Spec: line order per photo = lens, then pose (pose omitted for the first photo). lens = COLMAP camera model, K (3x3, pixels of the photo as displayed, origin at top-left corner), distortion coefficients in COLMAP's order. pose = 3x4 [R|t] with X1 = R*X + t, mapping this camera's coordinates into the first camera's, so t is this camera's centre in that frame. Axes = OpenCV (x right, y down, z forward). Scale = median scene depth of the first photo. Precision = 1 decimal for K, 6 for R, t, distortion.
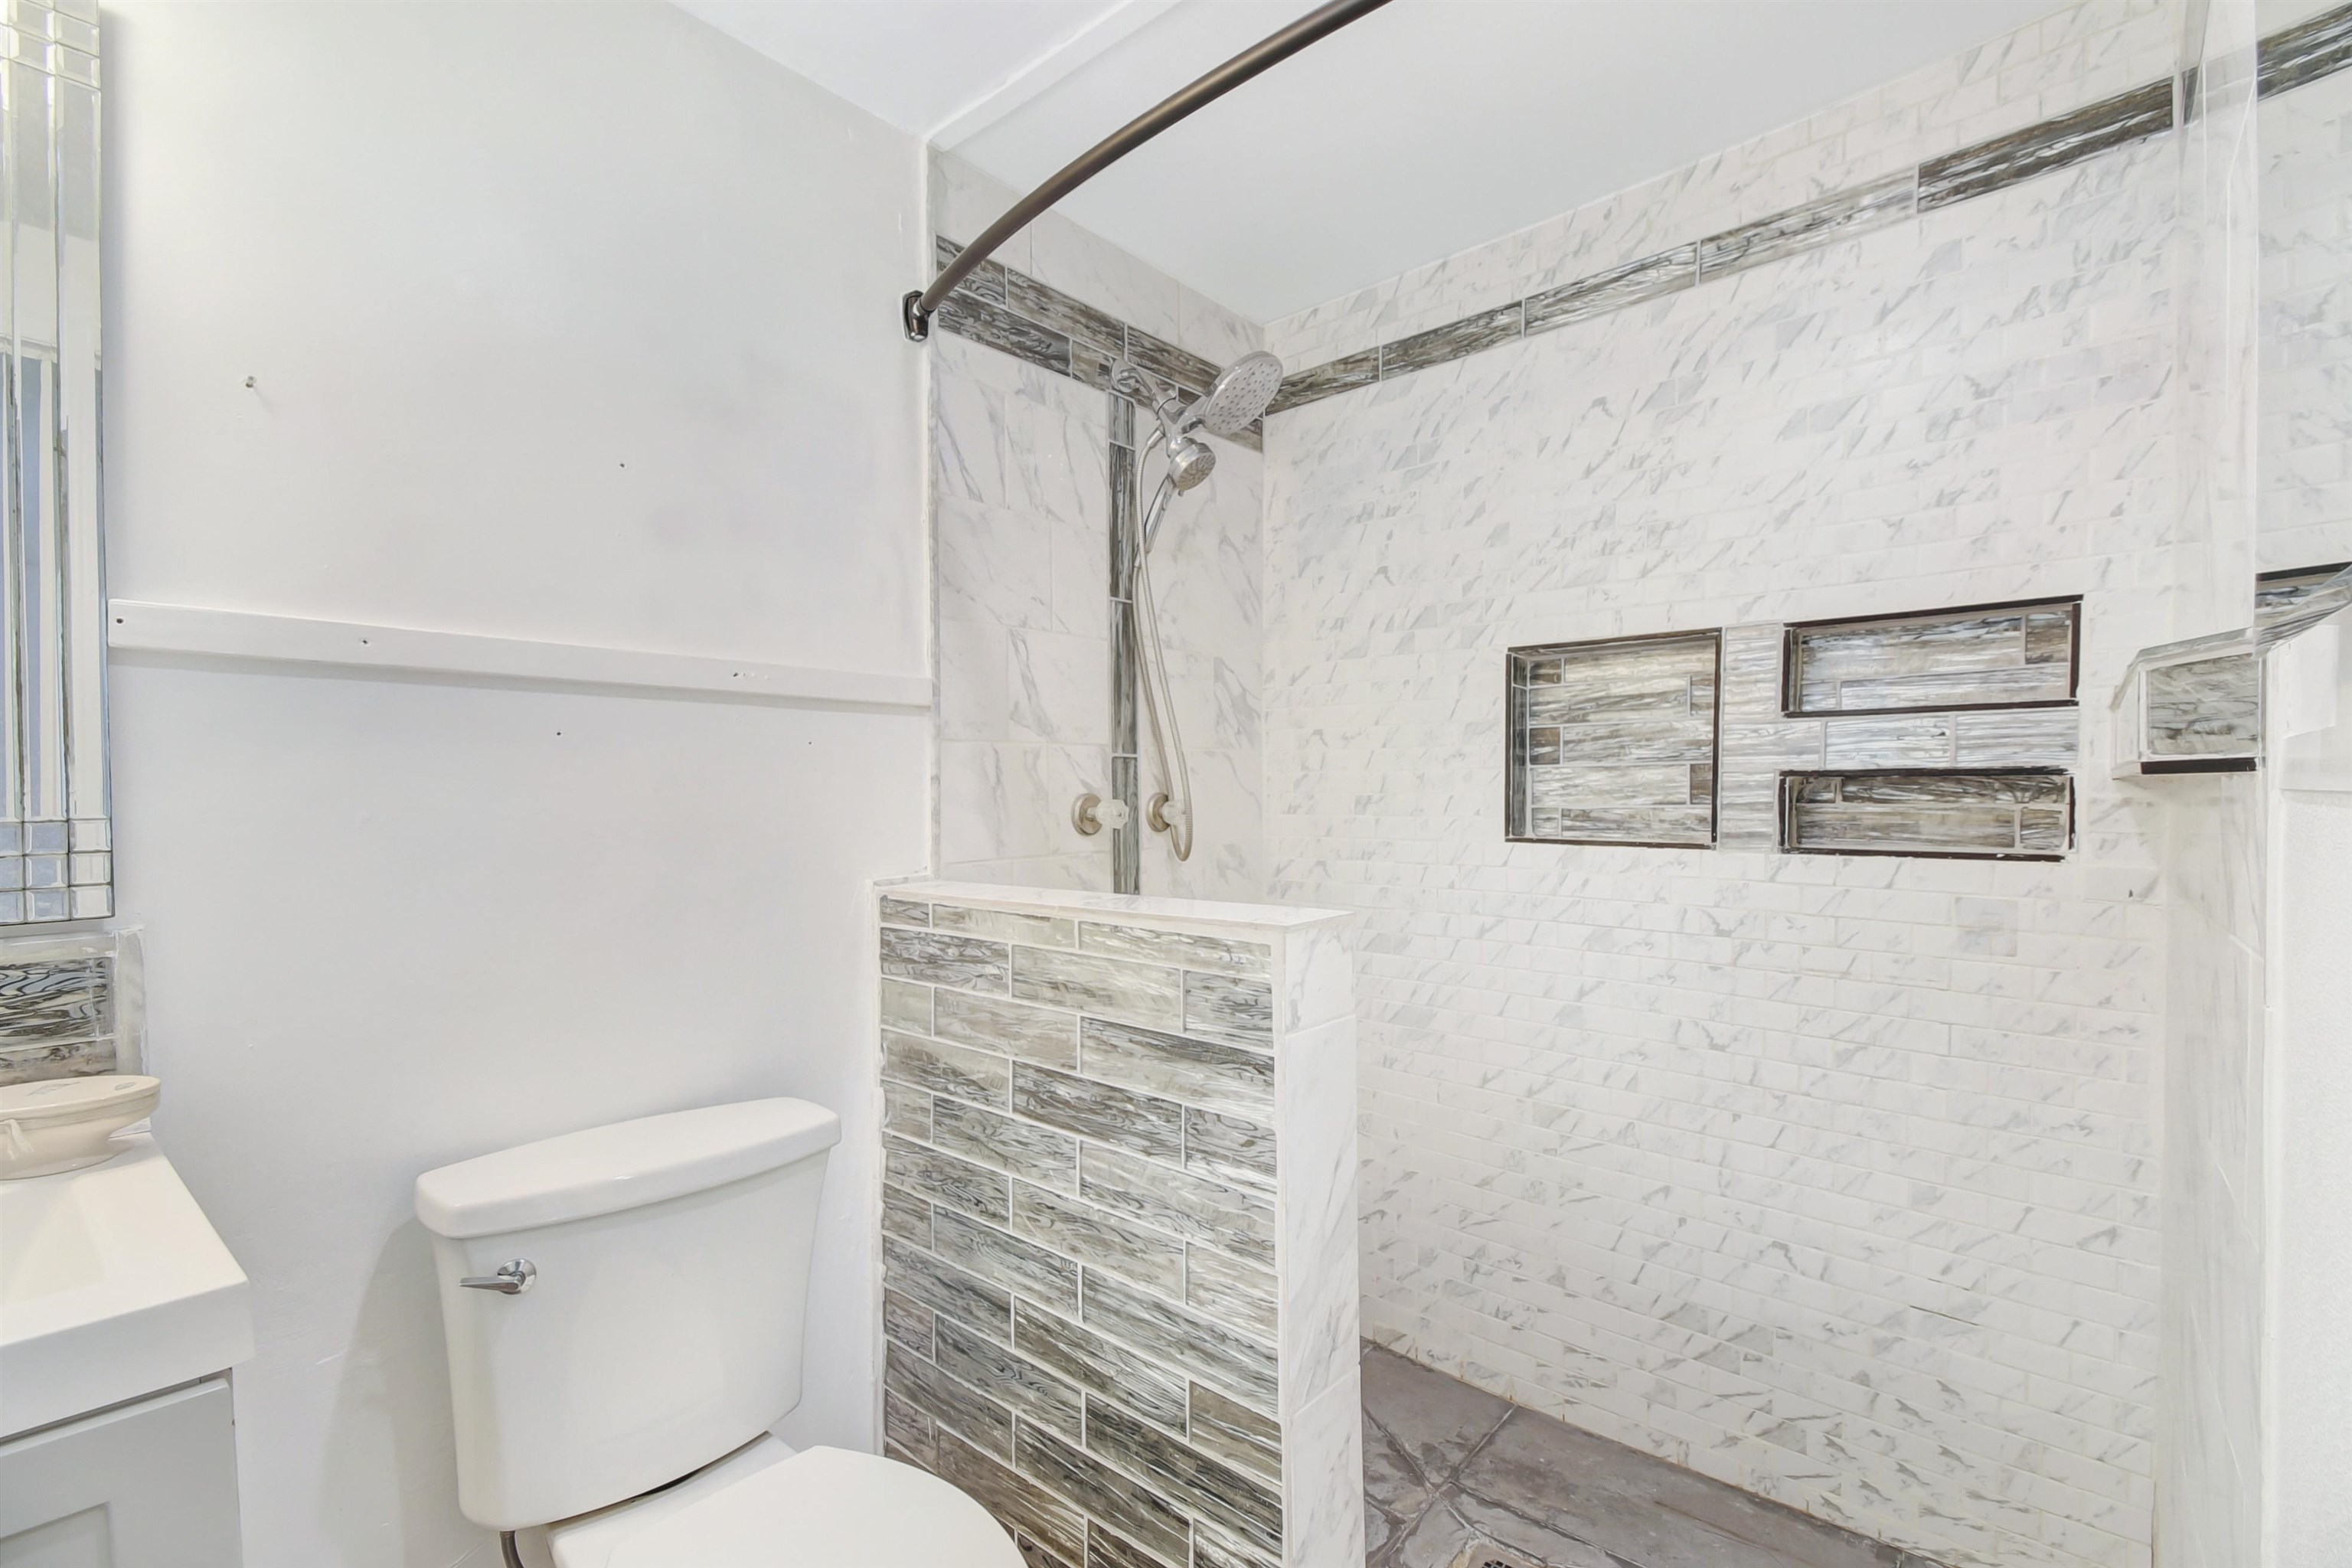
lens RADIAL K [[1054.1, 0, 1176.0], [0, 1054.1, 784.0], [0, 0, 1]] dist [-0.000795, -0.000164]
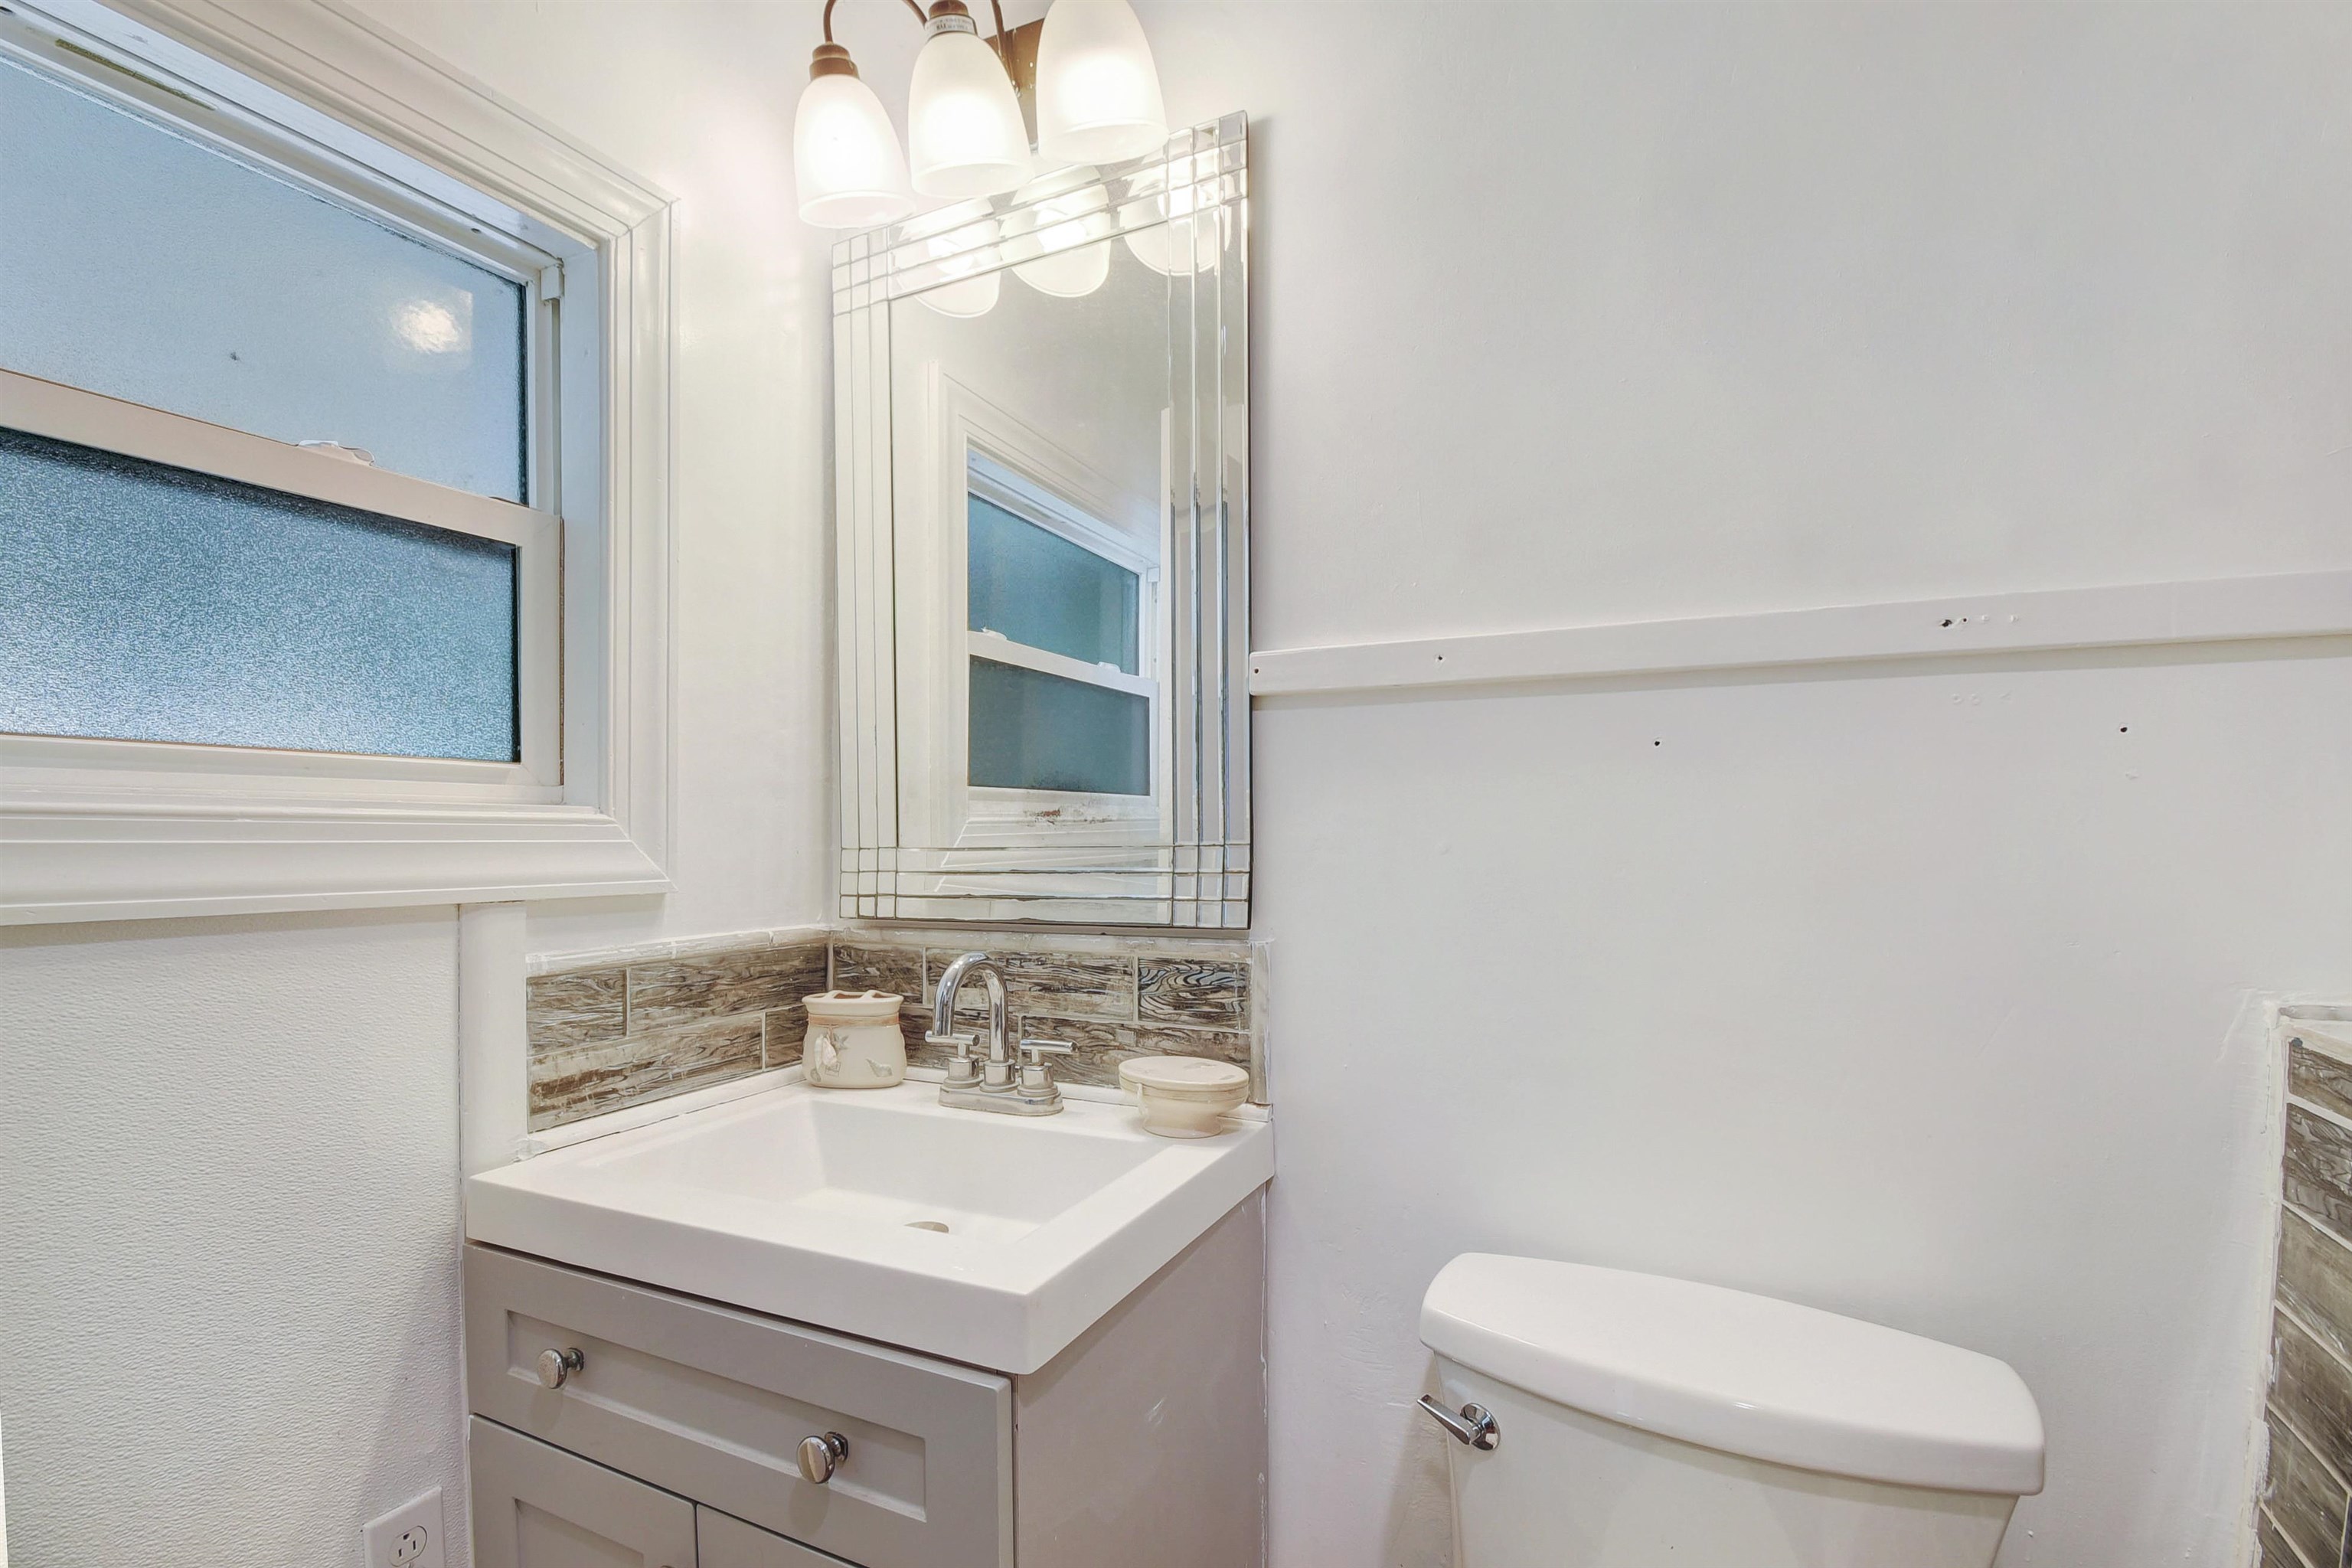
lens RADIAL K [[1052.9, 0, 1174.9], [0, 1052.9, 824.4], [0, 0, 1]] dist [-0.002163, -0.000652]
pose [[0.283013, 0.011315, -0.959049, 0.069943], [0.002722, 0.999917, 0.012600, -0.003010], [0.959112, -0.006177, 0.282959, 0.594968]]
